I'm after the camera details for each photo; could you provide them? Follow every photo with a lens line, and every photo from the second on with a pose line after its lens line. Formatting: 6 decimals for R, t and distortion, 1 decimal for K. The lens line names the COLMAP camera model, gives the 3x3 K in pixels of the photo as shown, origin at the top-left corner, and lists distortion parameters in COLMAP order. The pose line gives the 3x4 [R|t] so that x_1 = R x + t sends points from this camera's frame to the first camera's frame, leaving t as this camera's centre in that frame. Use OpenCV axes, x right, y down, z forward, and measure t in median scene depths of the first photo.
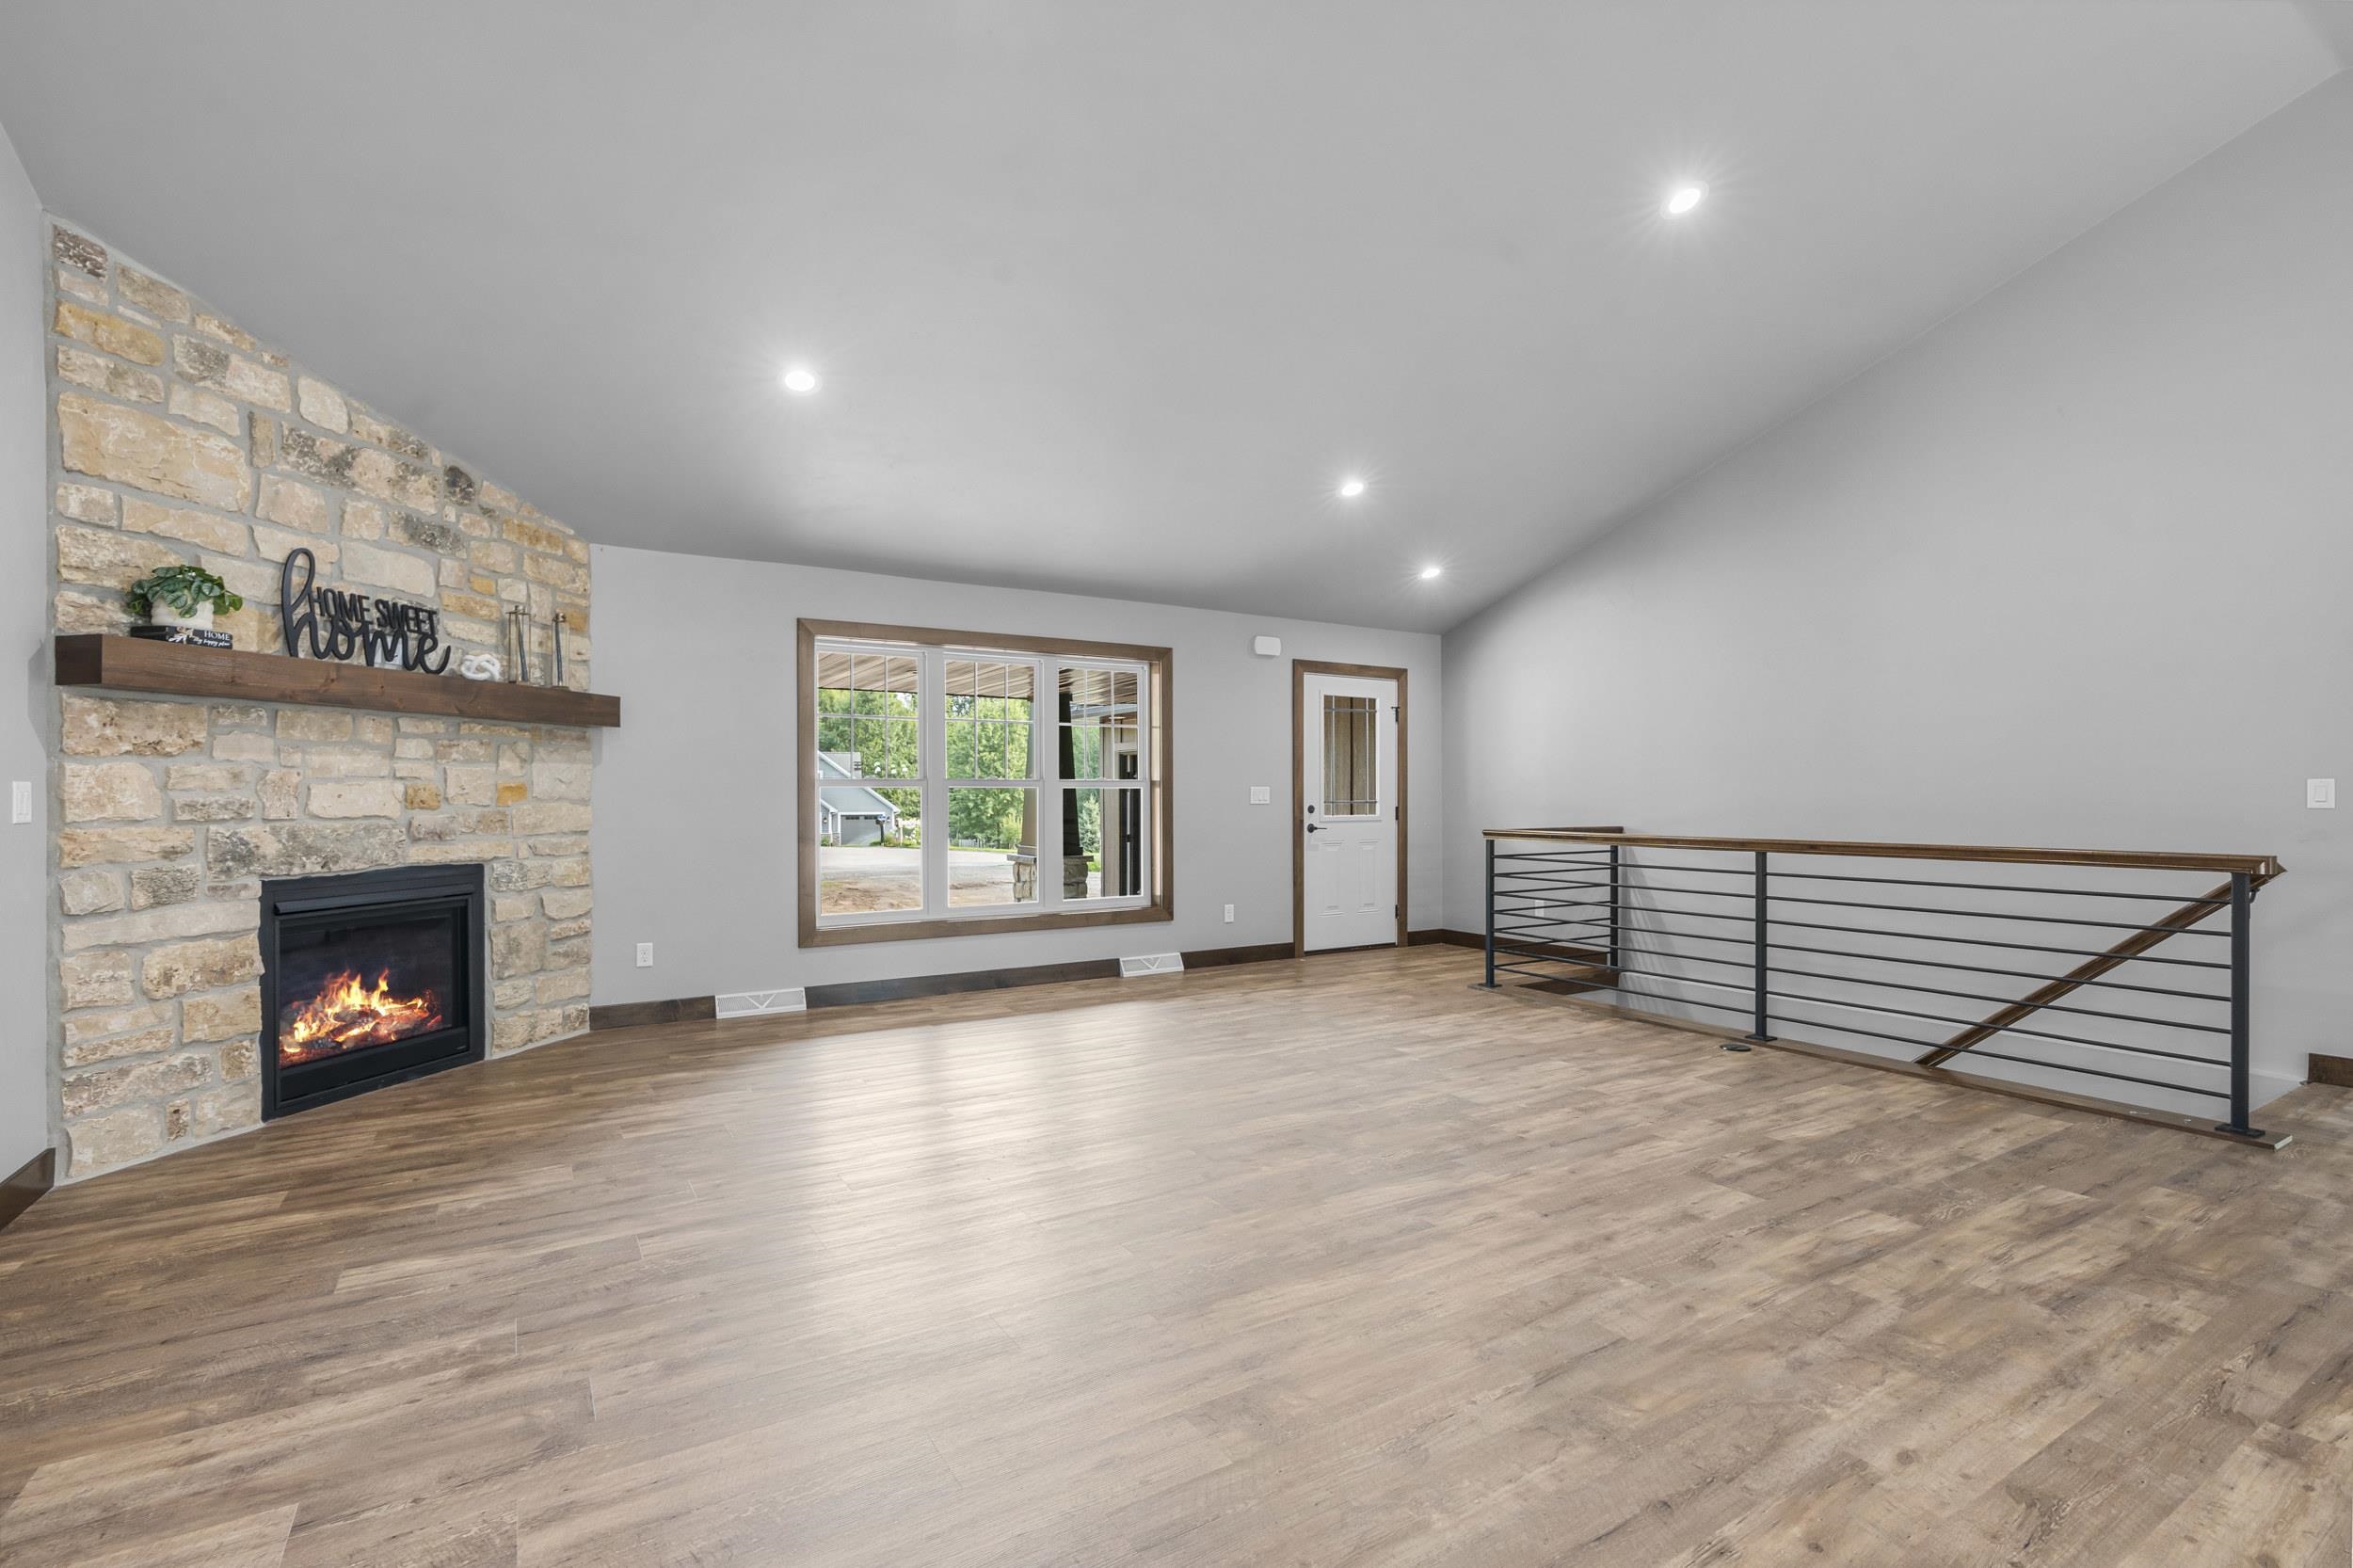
lens RADIAL K [[1062.8, 0, 1157.7], [0, 1062.8, 794.6], [0, 0, 1]] dist [-0.004750, 0.001505]
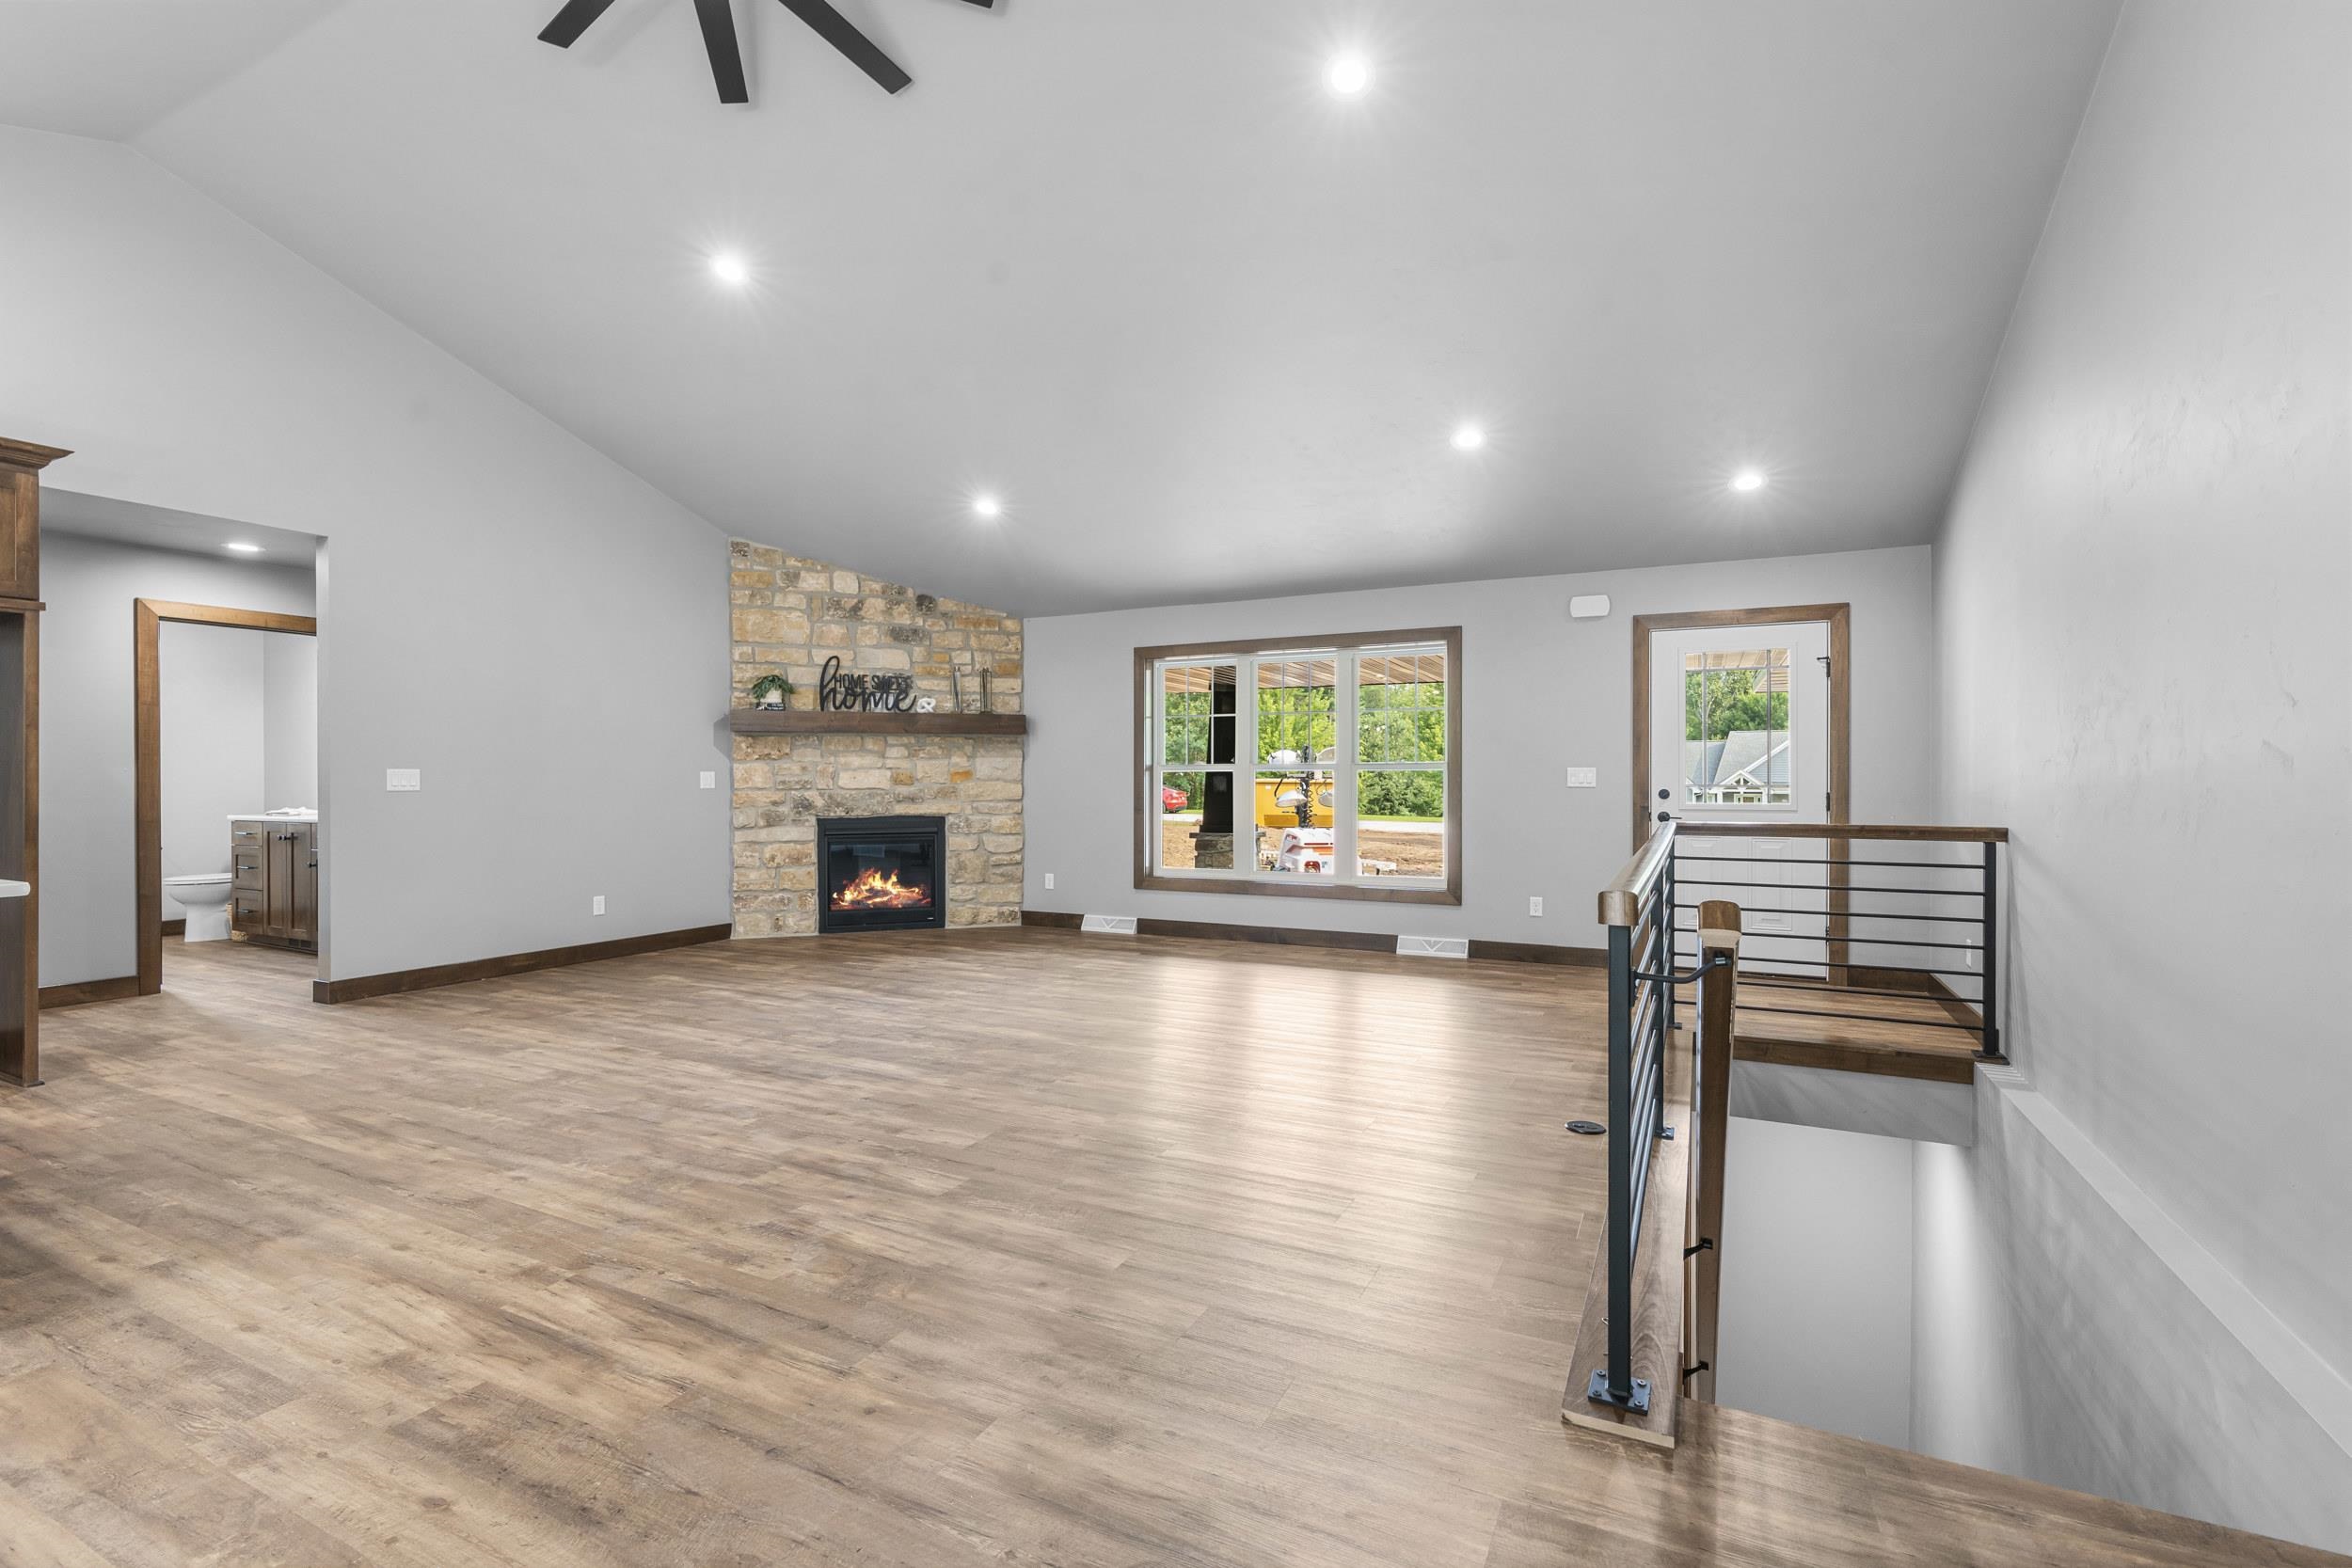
lens RADIAL K [[1056.4, 0, 1162.5], [0, 1056.4, 779.8], [0, 0, 1]] dist [-0.008366, 0.003640]
pose [[0.525699, 0.002663, -0.850666, 1.255550], [0.000697, 0.999993, 0.003561, -0.001374], [0.850670, -0.002464, 0.525694, 0.472808]]
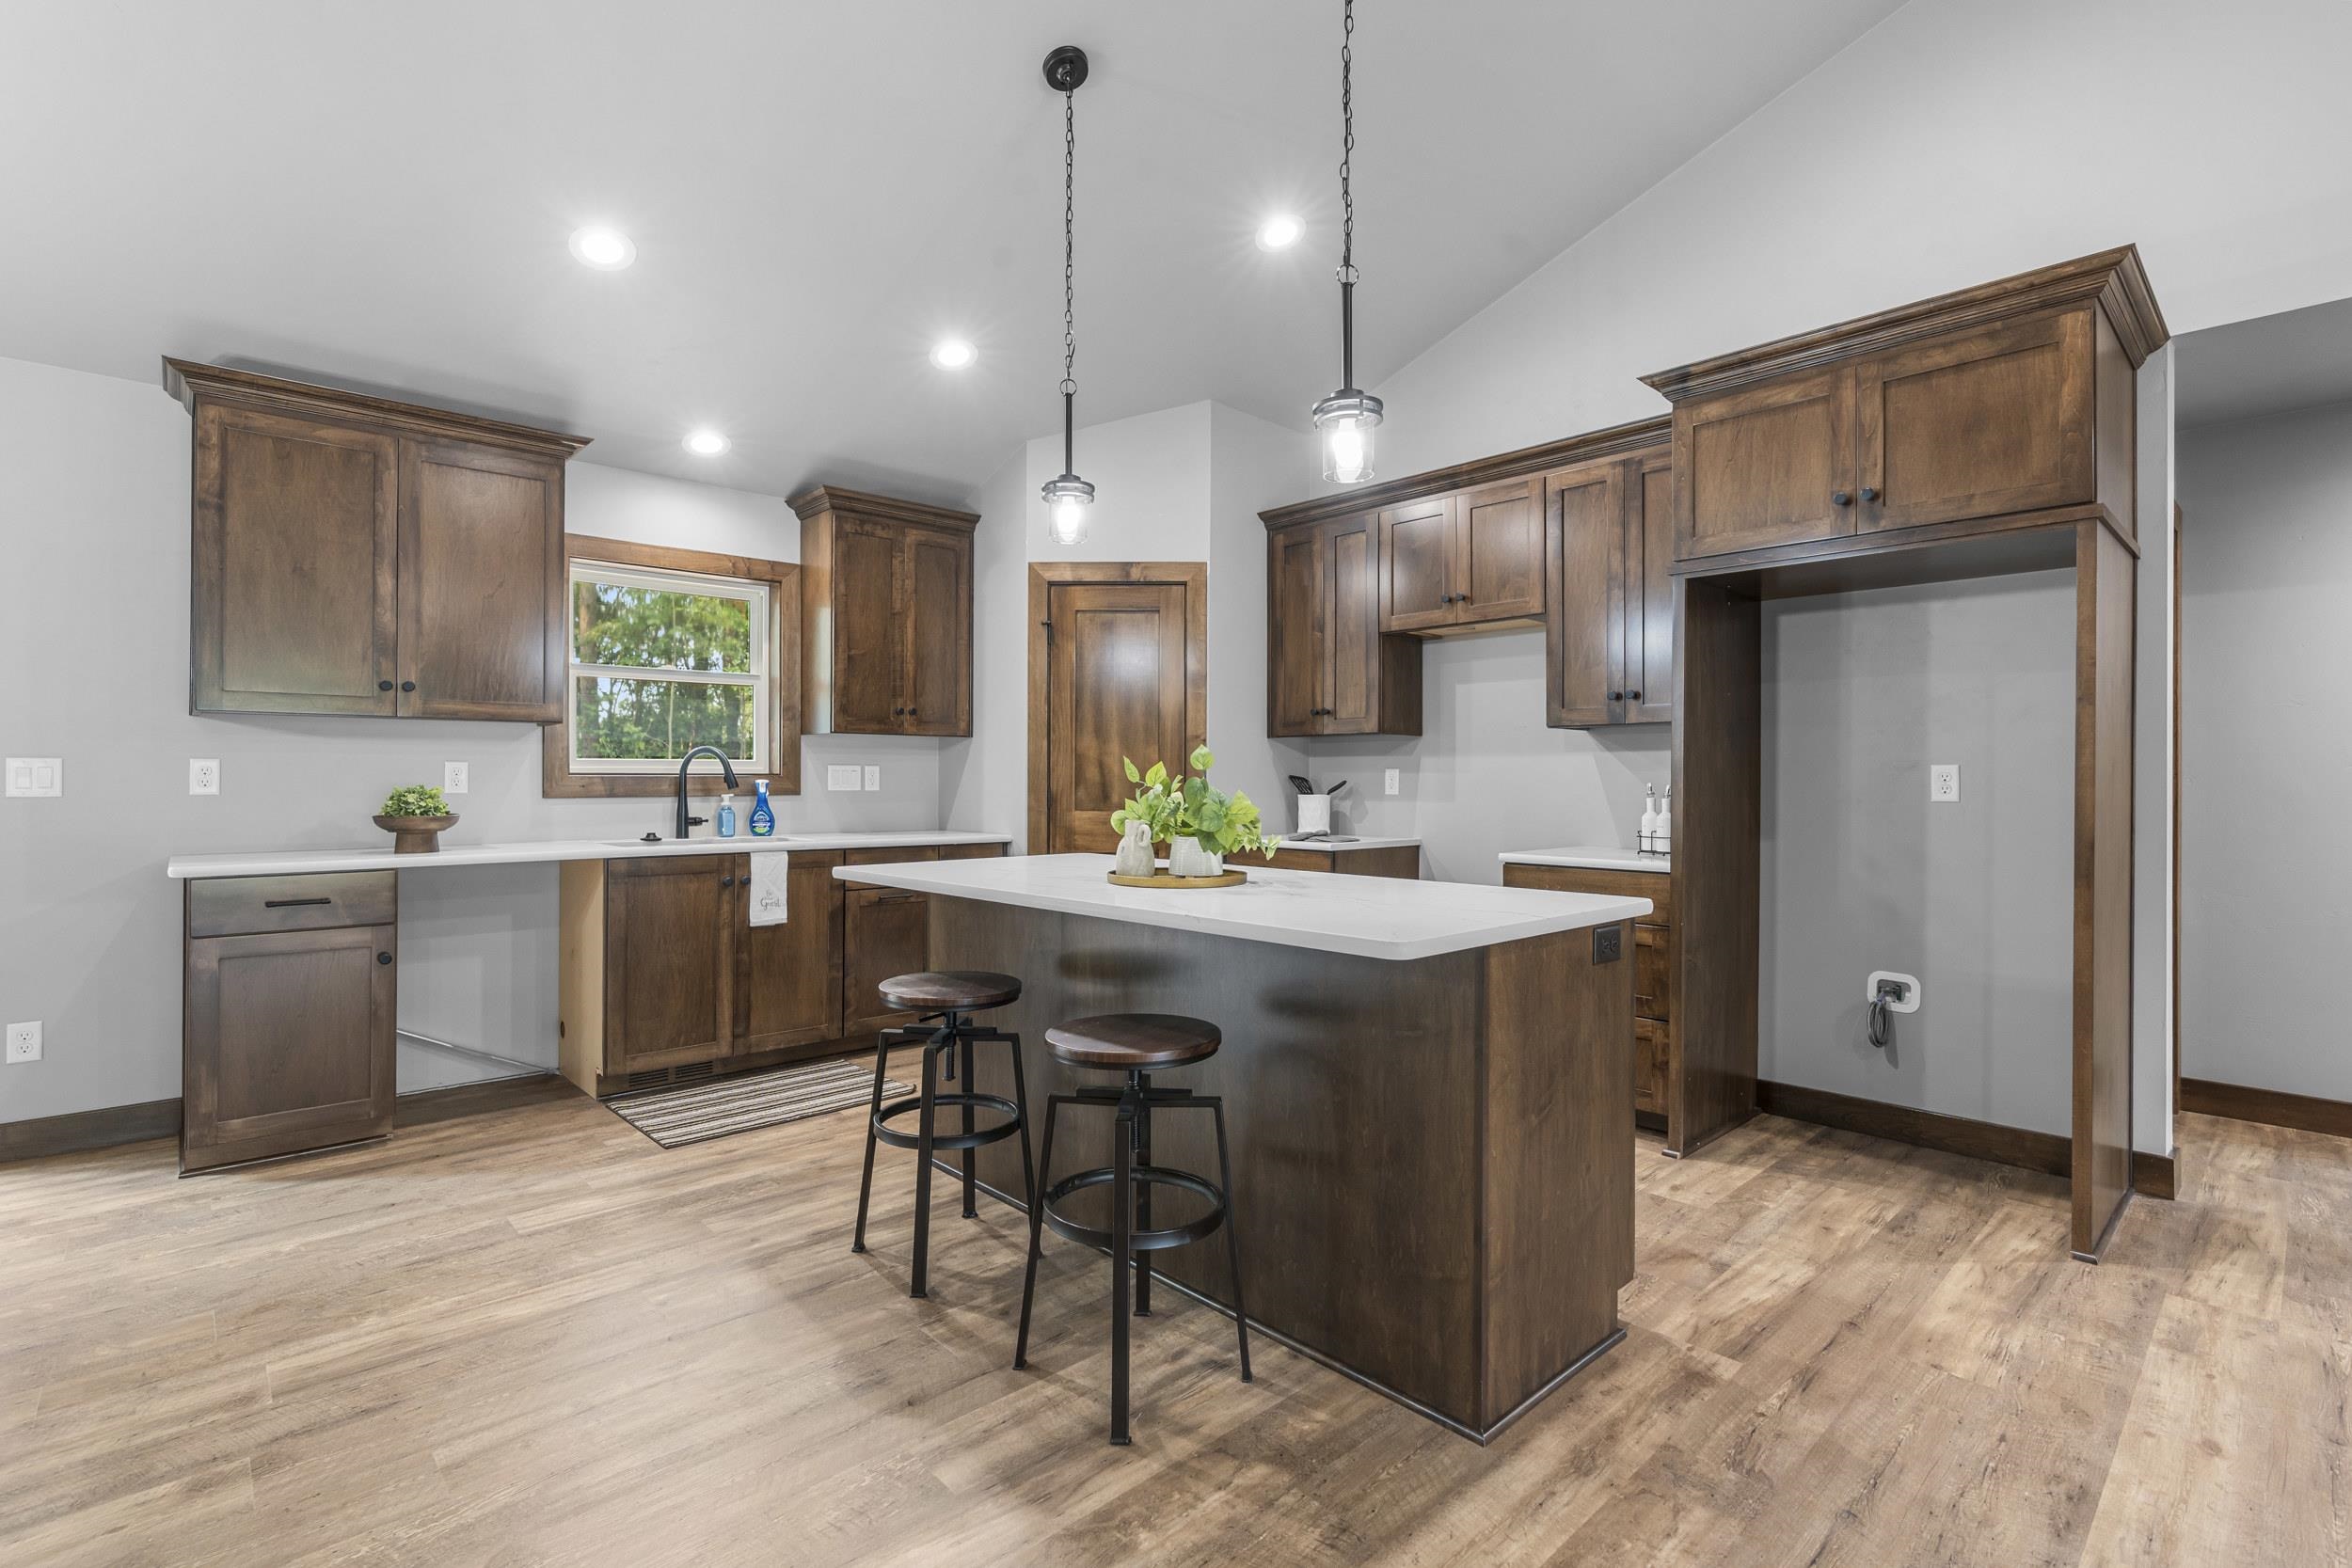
lens RADIAL K [[1078.9, 0, 1163.4], [0, 1078.9, 775.0], [0, 0, 1]] dist [-0.010542, 0.003439]
pose [[-0.979843, -0.002007, -0.199759, 0.502925], [-0.001347, 0.999993, -0.003437, -0.000487], [0.199765, -0.003099, -0.979839, 0.621602]]
